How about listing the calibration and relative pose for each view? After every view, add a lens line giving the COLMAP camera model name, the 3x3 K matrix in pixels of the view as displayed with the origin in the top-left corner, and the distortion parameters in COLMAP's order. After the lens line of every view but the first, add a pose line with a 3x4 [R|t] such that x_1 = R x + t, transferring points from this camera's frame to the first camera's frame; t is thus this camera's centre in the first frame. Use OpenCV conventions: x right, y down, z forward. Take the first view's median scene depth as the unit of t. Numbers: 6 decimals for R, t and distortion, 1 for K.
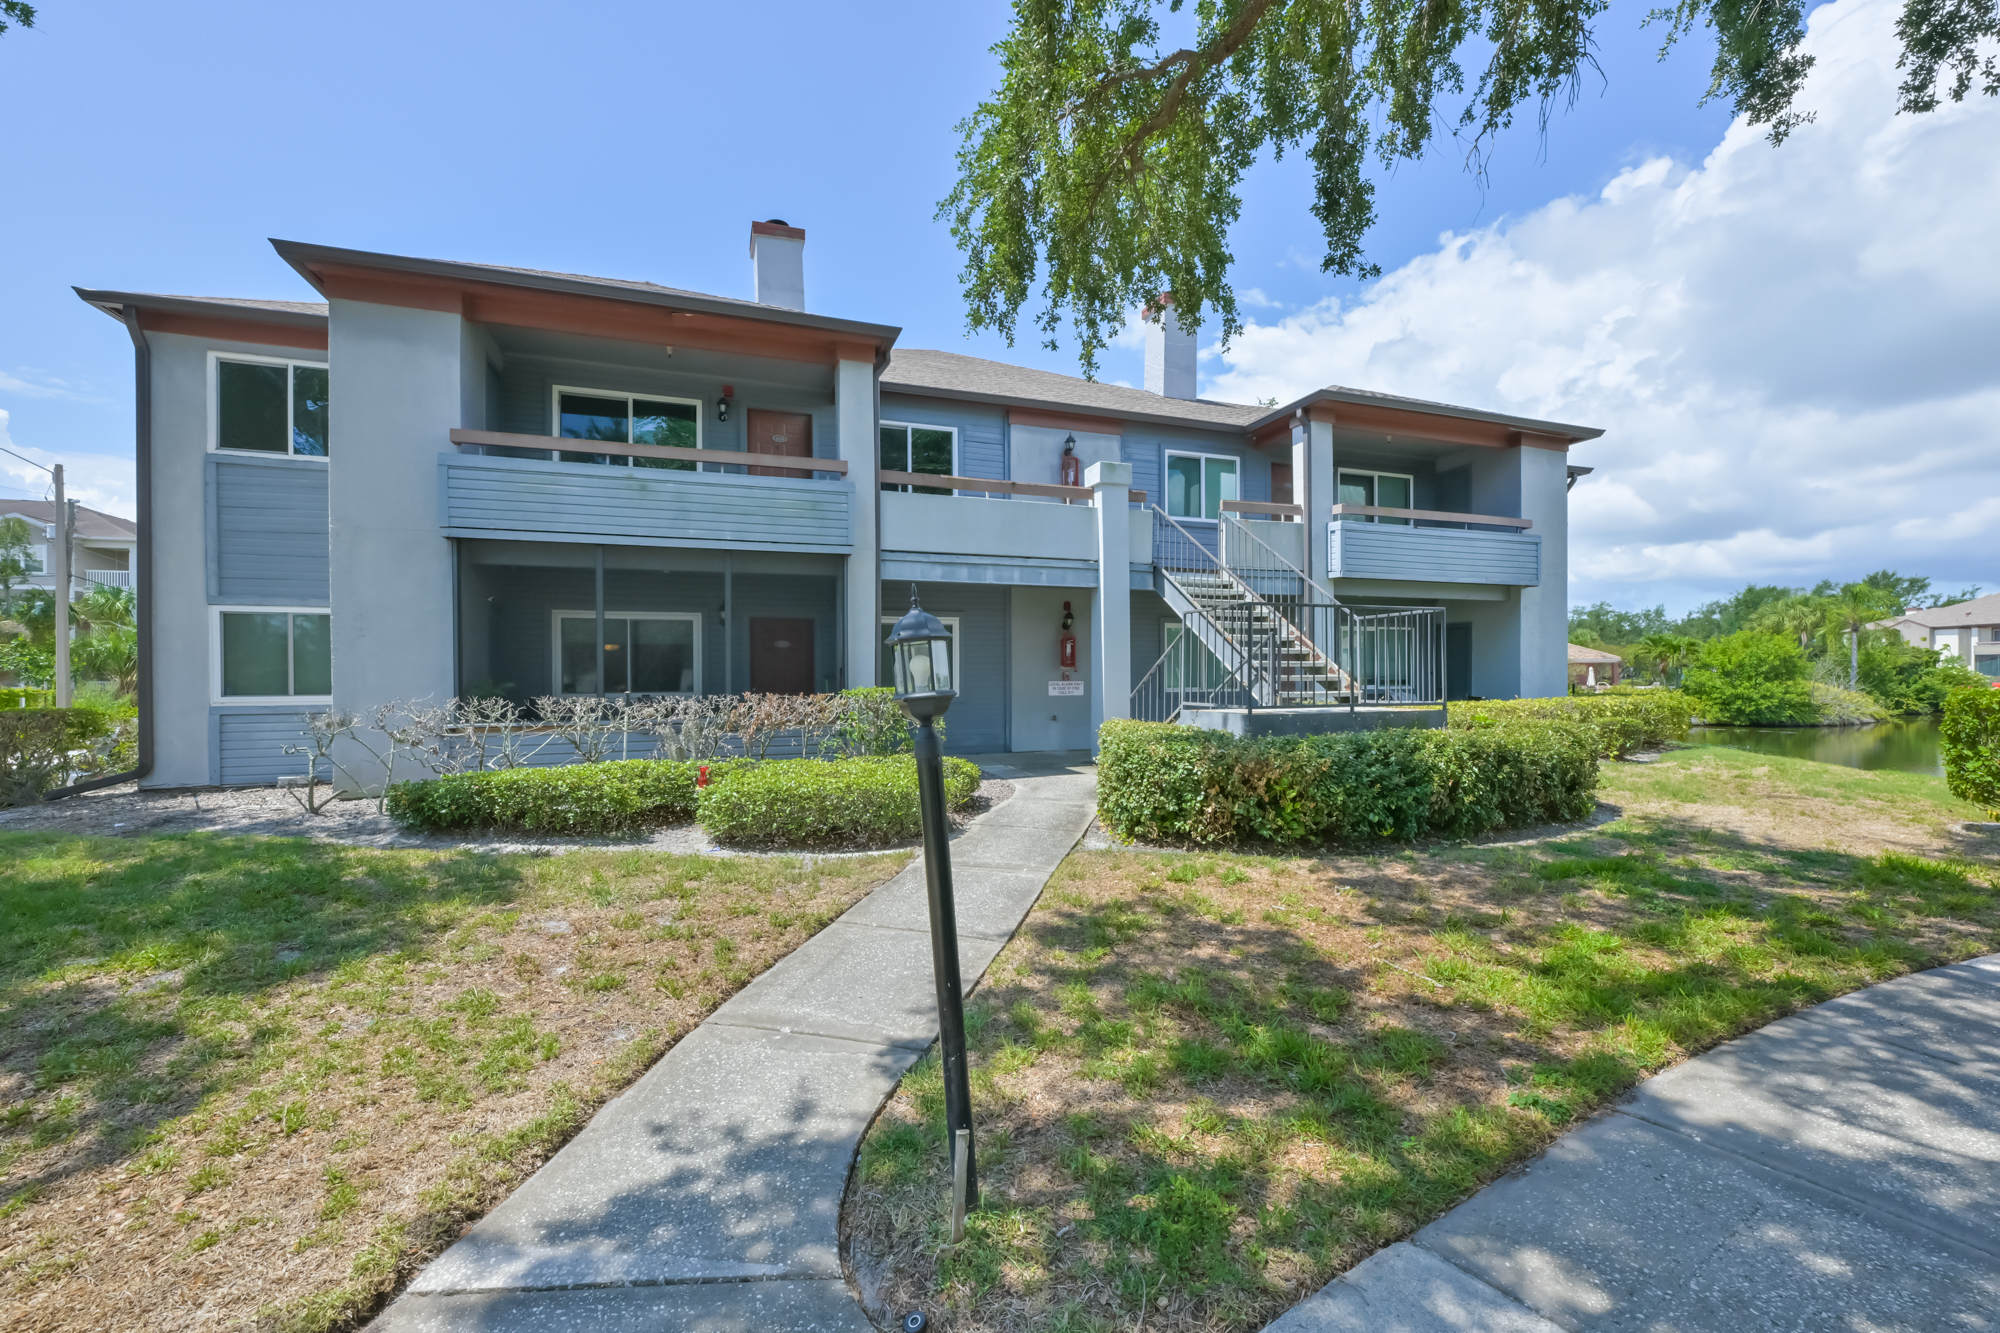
lens RADIAL K [[801.9, 0, 997.1], [0, 801.9, 673.9], [0, 0, 1]] dist [0.004818, -0.000072]
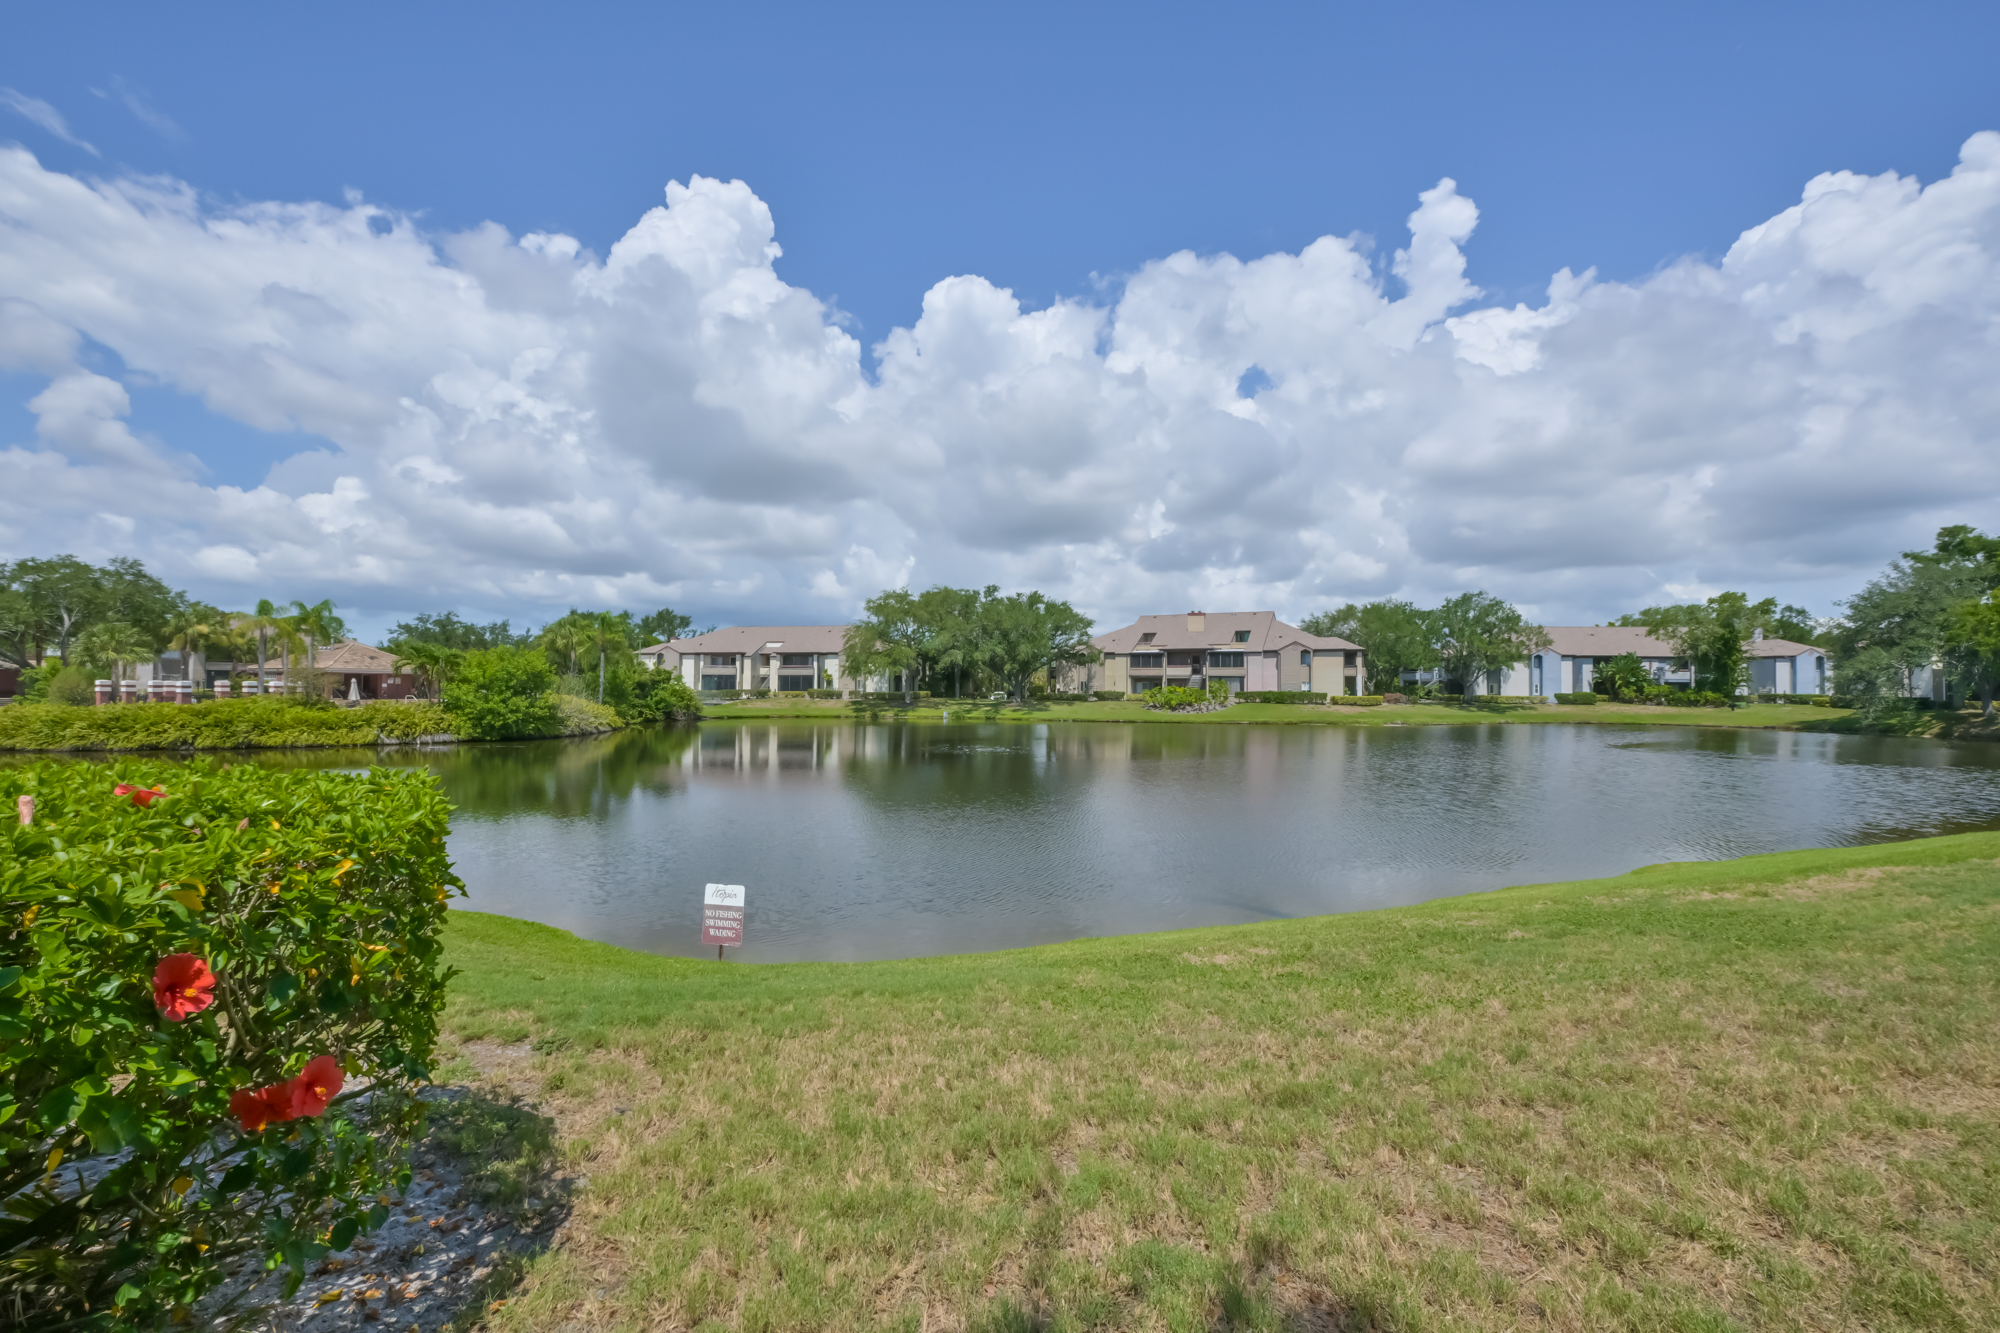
lens RADIAL K [[790.2, 0, 1001.7], [0, 790.2, 676.7], [0, 0, 1]] dist [-0.000081, 0.000081]
pose [[0.374057, 0.020567, 0.927178, 0.239831], [-0.010943, 0.999782, -0.017763, -0.003506], [-0.927341, -0.003501, 0.374201, 0.054053]]
